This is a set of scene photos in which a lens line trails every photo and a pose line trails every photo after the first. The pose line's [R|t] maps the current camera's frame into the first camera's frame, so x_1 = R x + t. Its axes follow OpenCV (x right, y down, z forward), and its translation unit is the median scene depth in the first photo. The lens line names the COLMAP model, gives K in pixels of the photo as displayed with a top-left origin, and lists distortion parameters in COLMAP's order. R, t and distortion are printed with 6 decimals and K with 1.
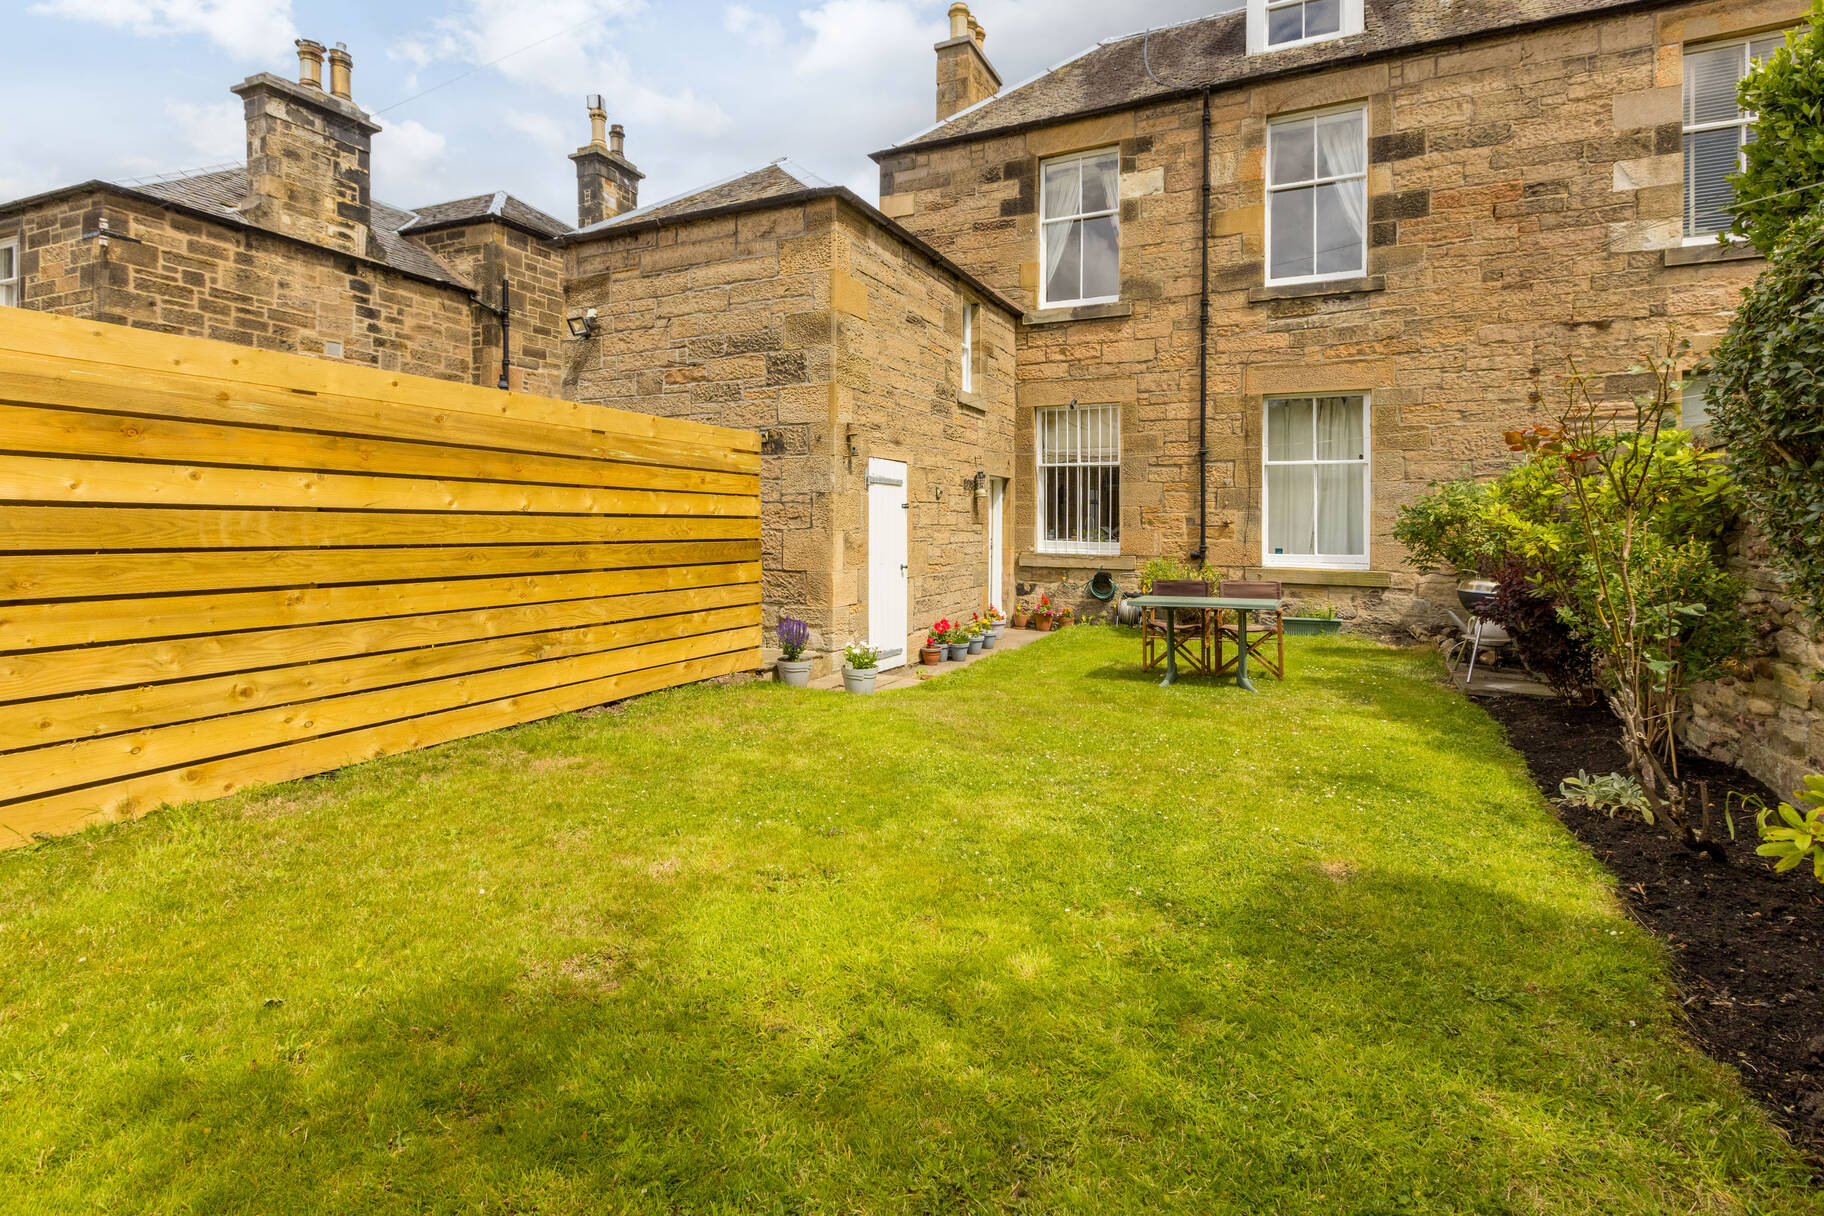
lens RADIAL K [[829.3, 0, 911.8], [0, 829.3, 542.0], [0, 0, 1]] dist [0.002609, -0.000013]
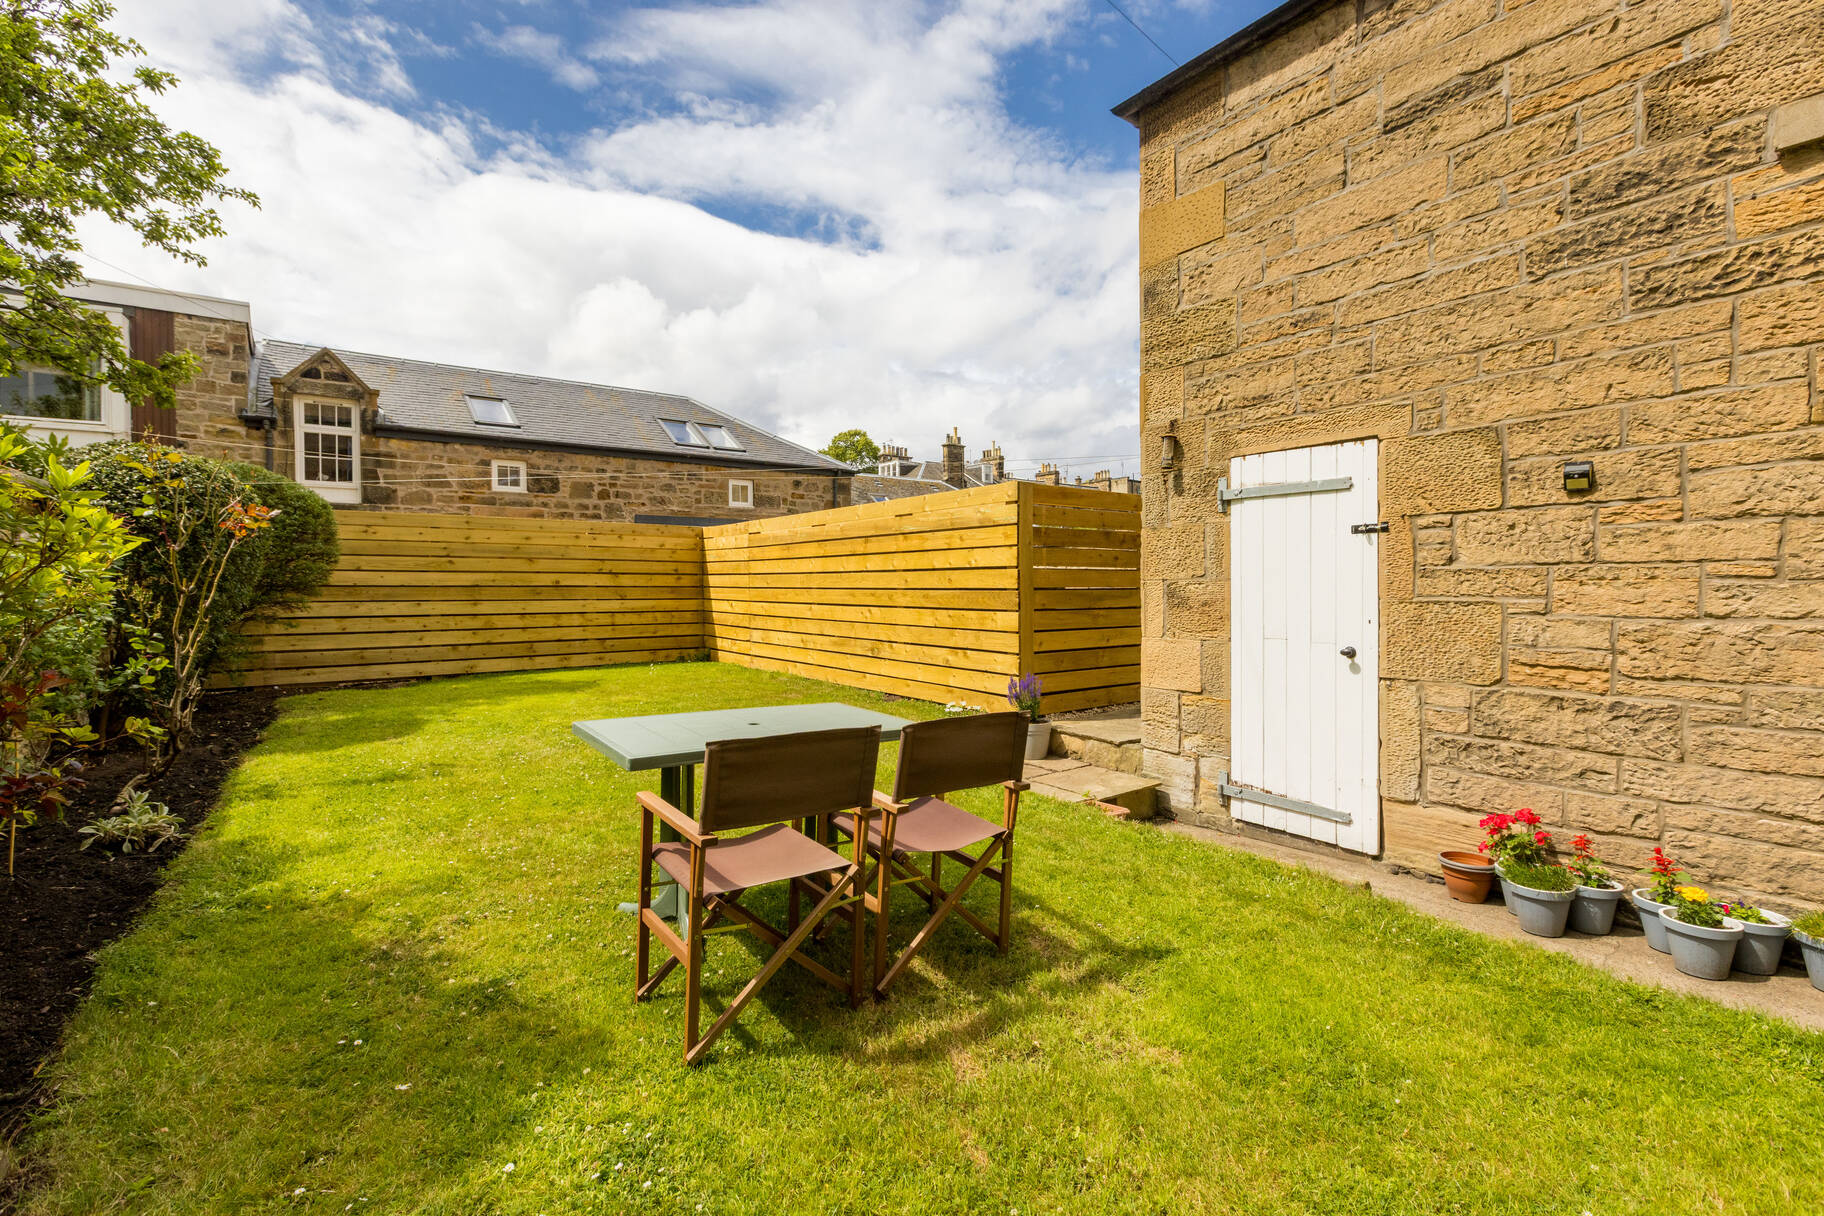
lens RADIAL K [[810.9, 0, 916.0], [0, 810.9, 579.8], [0, 0, 1]] dist [0.001033, -0.000723]
pose [[-0.465631, 0.011911, -0.884899, 0.602716], [0.002153, 0.999922, 0.012327, -0.022351], [0.884977, 0.003835, -0.465620, 1.115308]]
